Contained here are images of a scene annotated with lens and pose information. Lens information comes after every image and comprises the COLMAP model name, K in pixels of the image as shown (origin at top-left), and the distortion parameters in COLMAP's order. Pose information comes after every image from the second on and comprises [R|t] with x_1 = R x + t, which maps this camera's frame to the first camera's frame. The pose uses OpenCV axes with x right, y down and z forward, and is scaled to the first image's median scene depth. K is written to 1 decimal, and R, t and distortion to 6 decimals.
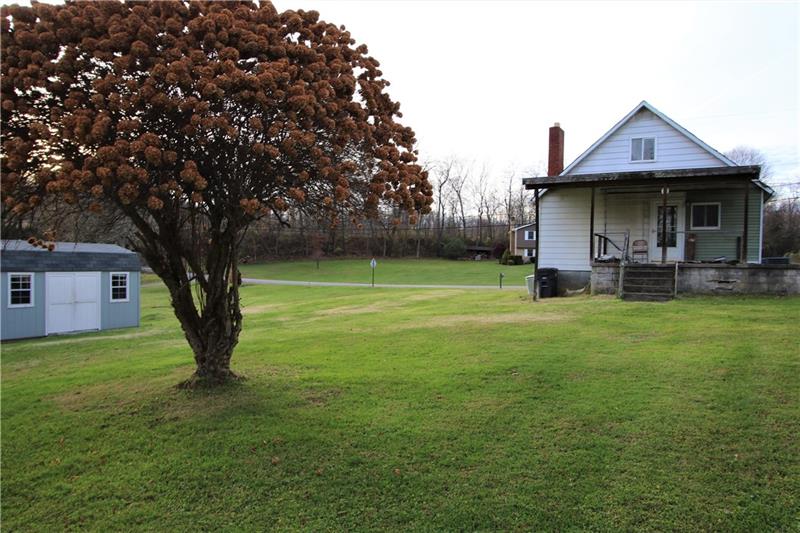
lens RADIAL K [[582.6, 0, 400.0], [0, 582.6, 266.5], [0, 0, 1]] dist [-0.002817, -0.002186]
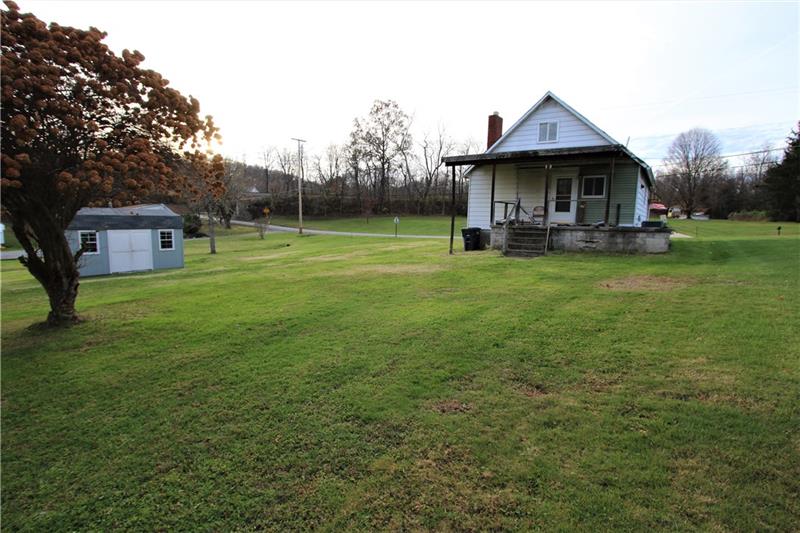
lens RADIAL K [[412.3, 0, 400.0], [0, 412.3, 266.5], [0, 0, 1]] dist [-0.021508, 0.000549]
pose [[0.993271, 0.015586, -0.114758, 0.215955], [-0.002744, 0.993792, 0.111224, -0.014047], [0.115779, -0.110161, 0.987147, 0.075968]]
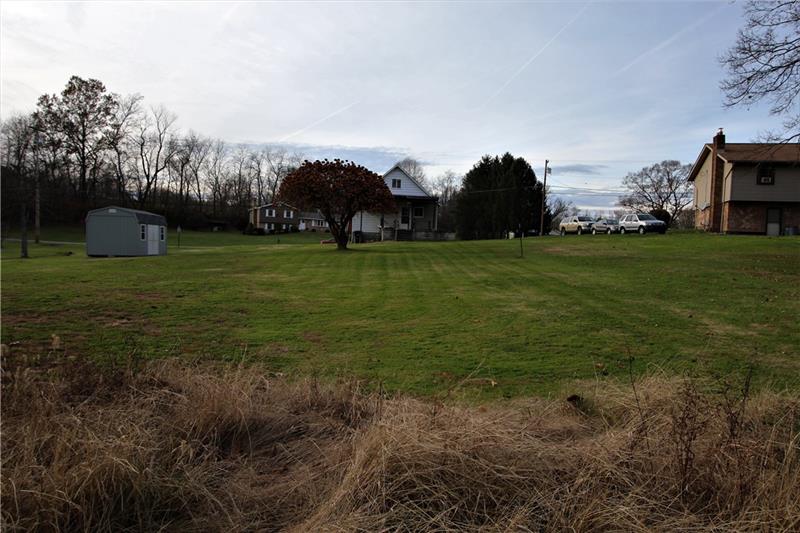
lens RADIAL K [[582.6, 0, 400.0], [0, 582.6, 266.5], [0, 0, 1]] dist [-0.002817, -0.002186]
pose [[0.855872, -0.000209, 0.517187, -0.872976], [-0.020521, 0.999199, 0.034363, 0.066445], [-0.516780, -0.040024, 0.855182, -1.166600]]
